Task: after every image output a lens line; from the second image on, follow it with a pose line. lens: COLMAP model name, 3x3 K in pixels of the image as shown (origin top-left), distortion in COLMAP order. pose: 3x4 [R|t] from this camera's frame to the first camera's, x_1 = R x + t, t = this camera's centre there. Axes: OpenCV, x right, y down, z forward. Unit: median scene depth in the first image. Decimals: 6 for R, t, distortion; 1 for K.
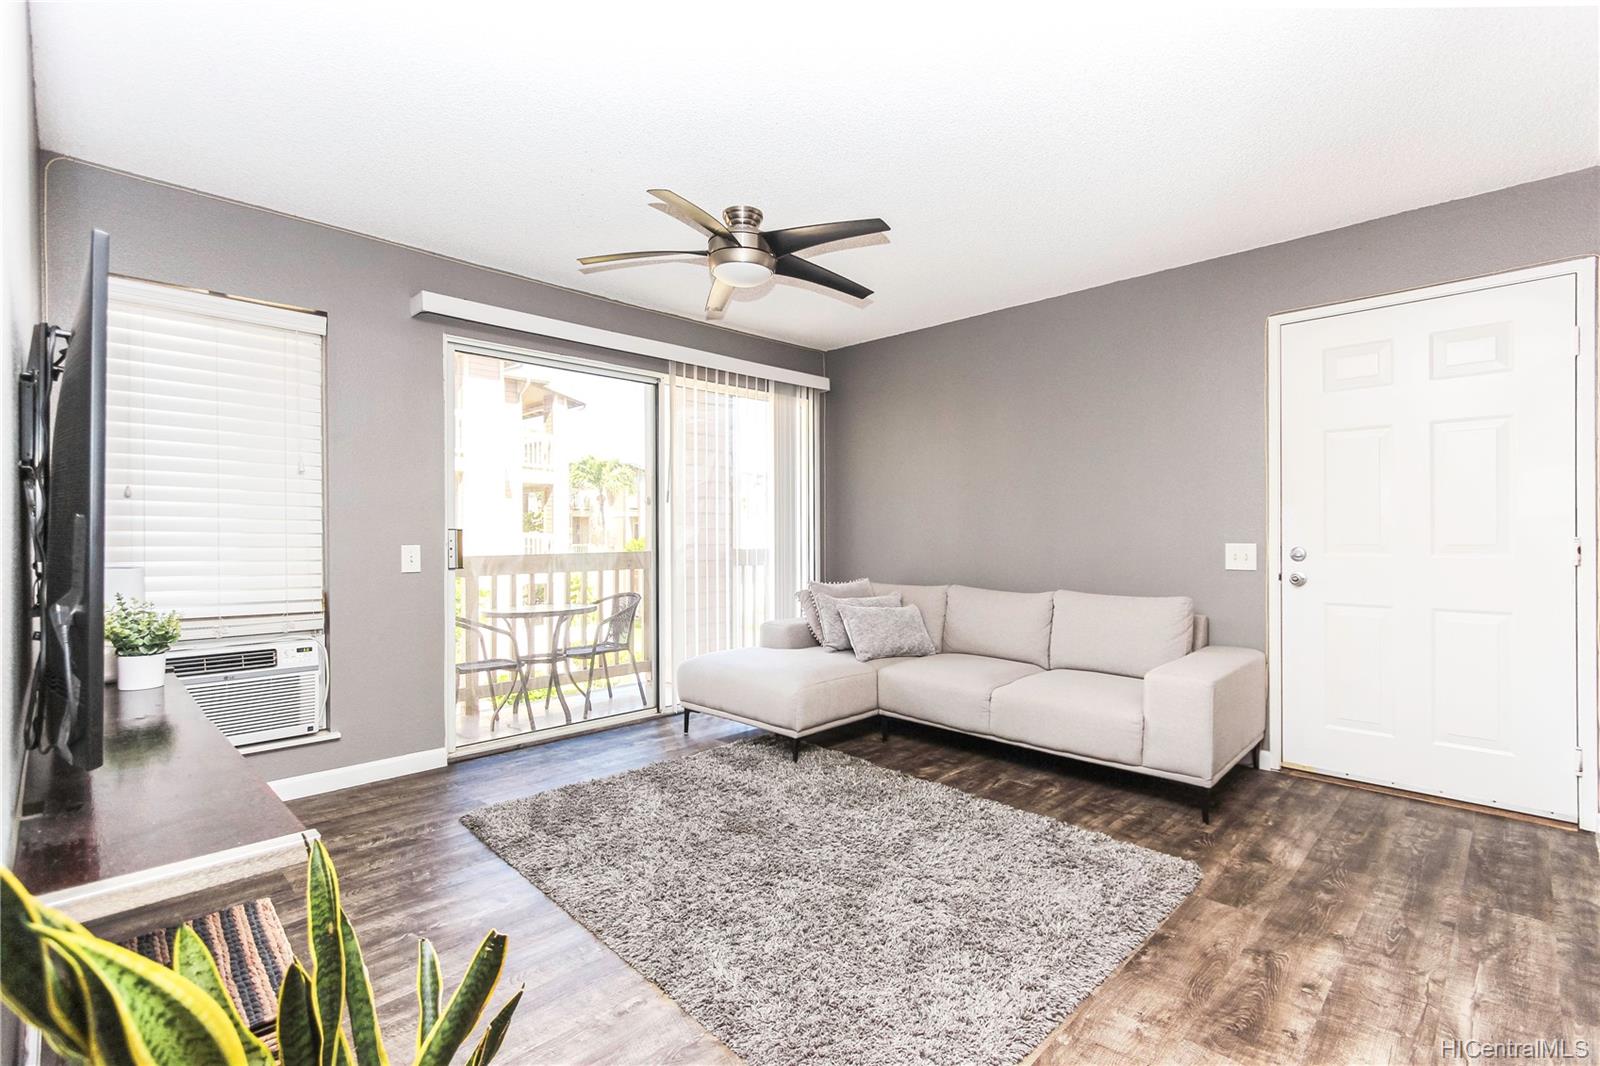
lens RADIAL K [[734.8, 0, 798.6], [0, 734.8, 534.6], [0, 0, 1]] dist [0.003193, 0.000855]
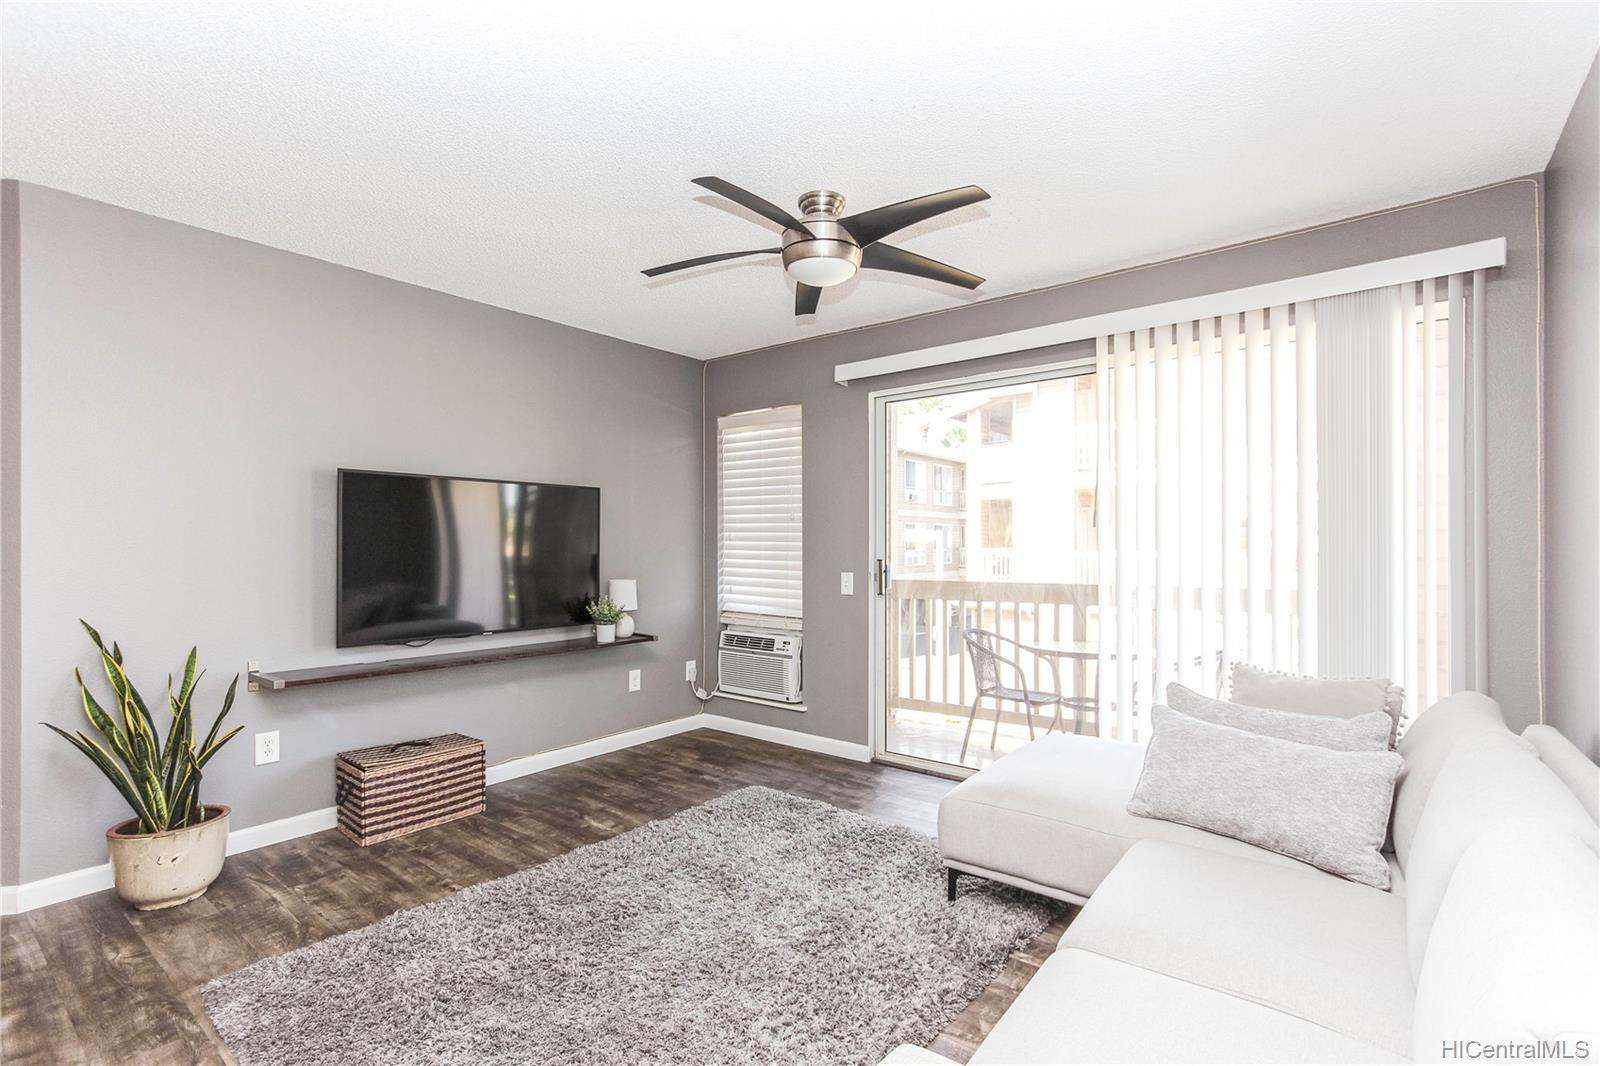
lens RADIAL K [[734.8, 0, 800.6], [0, 734.8, 546.7], [0, 0, 1]] dist [0.003193, 0.000855]
pose [[0.117511, 0.000312, -0.993072, 0.665255], [0.002090, 0.999998, 0.000561, -0.028790], [0.993069, -0.002142, 0.117510, 0.752169]]
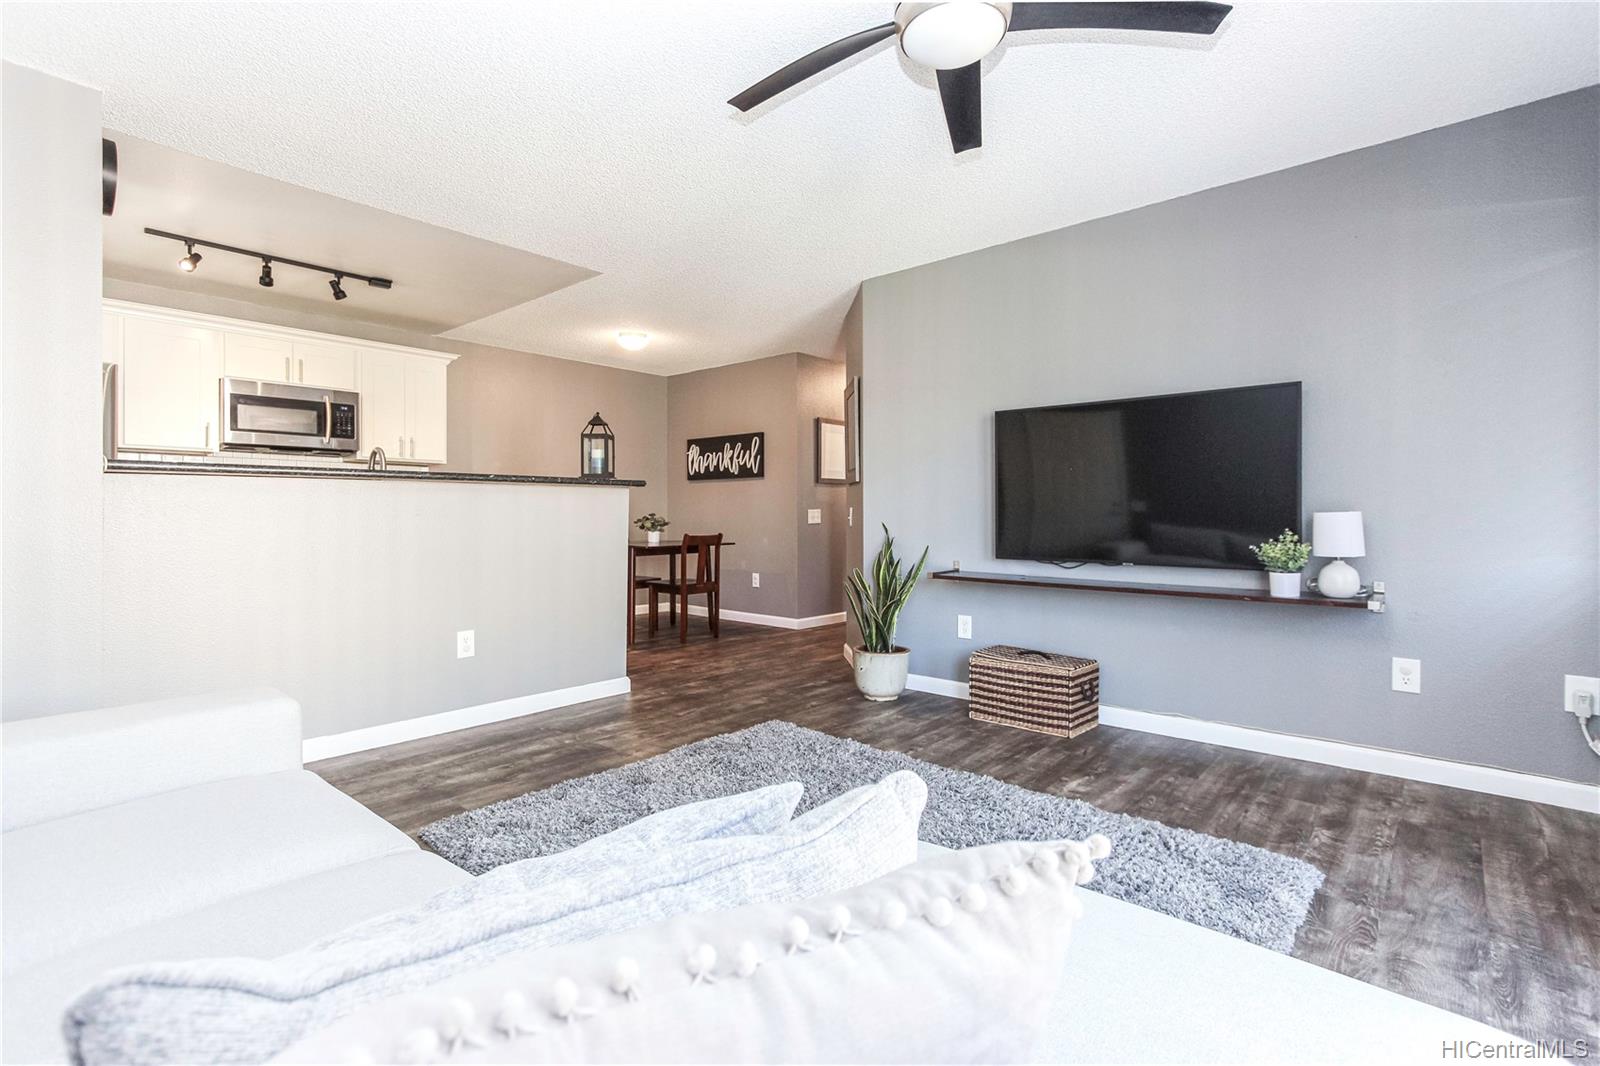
lens RADIAL K [[734.8, 0, 804.6], [0, 734.8, 515.9], [0, 0, 1]] dist [0.003193, 0.000855]
pose [[-0.997554, 0.001722, -0.069874, 0.074643], [0.001683, 0.999998, 0.000619, 0.028871], [0.069875, 0.000500, -0.997556, 1.364970]]
